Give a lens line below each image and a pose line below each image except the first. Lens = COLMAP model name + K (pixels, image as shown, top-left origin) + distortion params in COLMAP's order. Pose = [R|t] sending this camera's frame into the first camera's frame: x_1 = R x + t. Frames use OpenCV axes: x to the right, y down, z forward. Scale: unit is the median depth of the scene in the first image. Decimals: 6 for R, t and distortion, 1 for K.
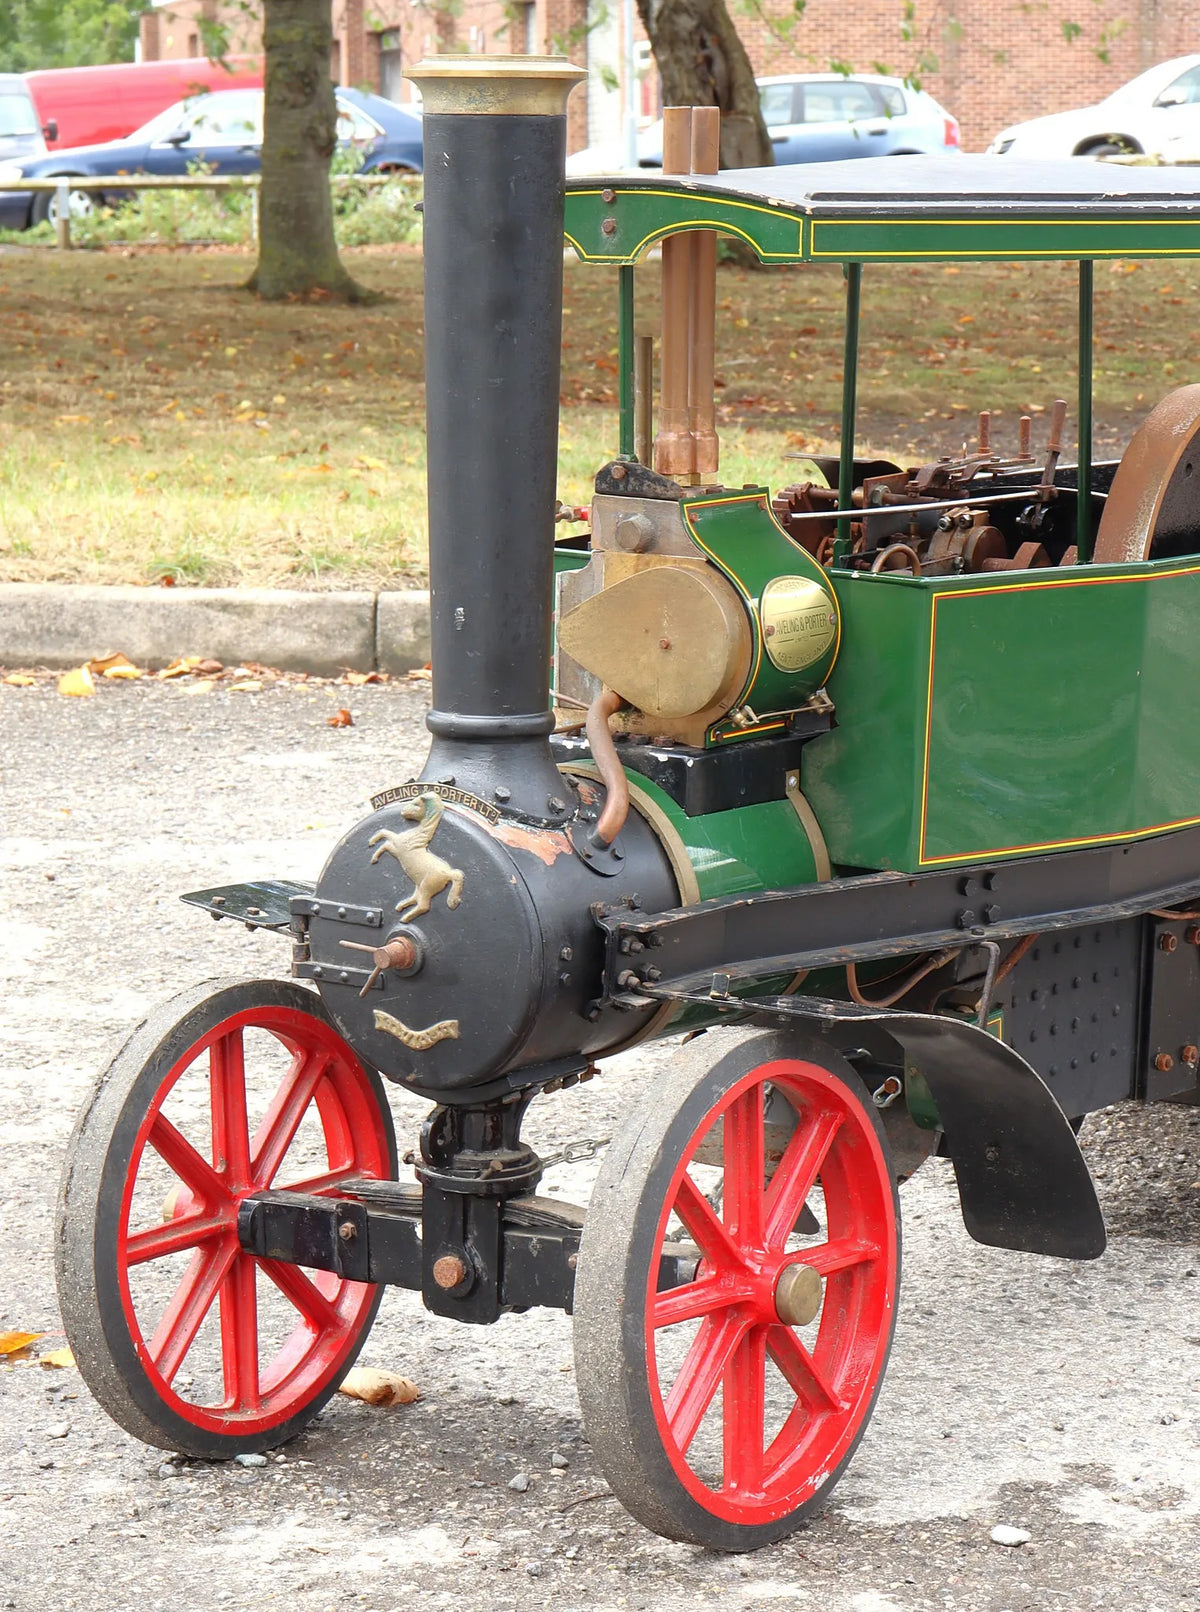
lens RADIAL K [[4789.4, 0, 565.2], [0, 4789.4, 752.6], [0, 0, 1]] dist [0.023183, 0.000000]
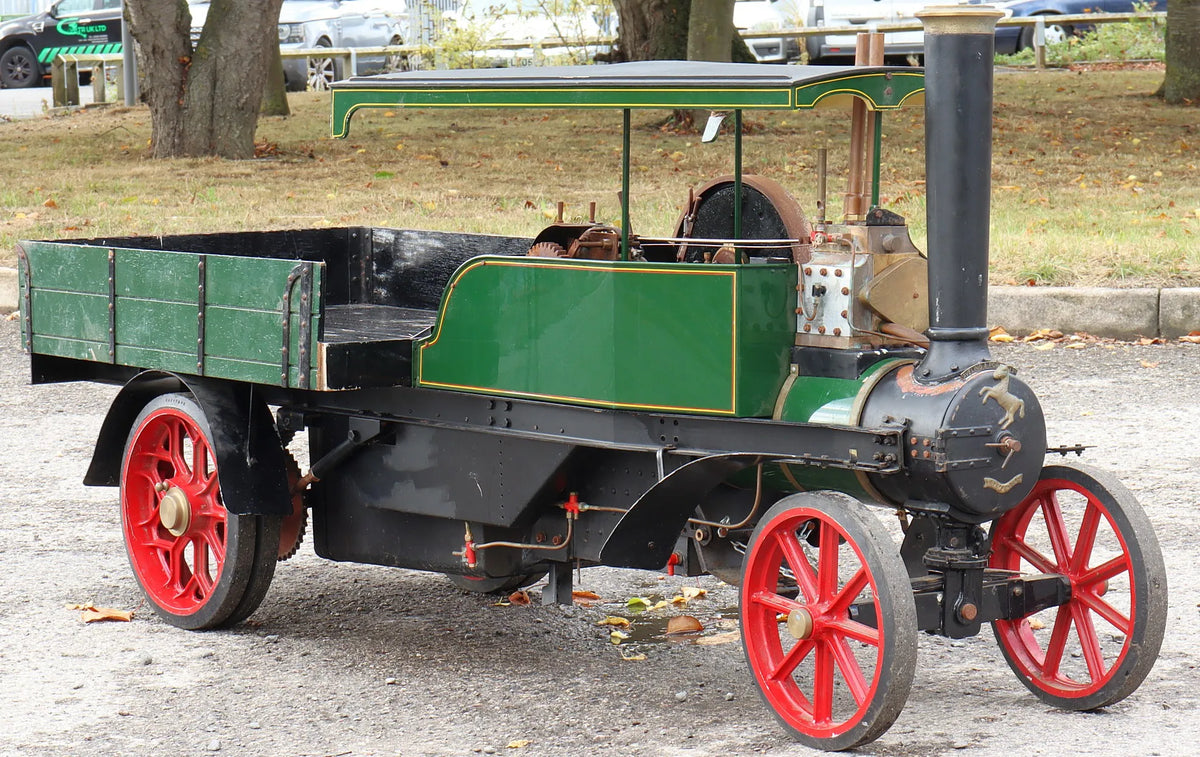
lens RADIAL K [[3522.6, 0, 605.7], [0, 3522.6, 377.0], [0, 0, 1]] dist [0.259154, 0.000000]
pose [[0.974227, 0.004166, -0.225529, 0.199963], [-0.008127, 0.999828, -0.016641, 0.073754], [0.225421, 0.018045, 0.974094, -0.864651]]
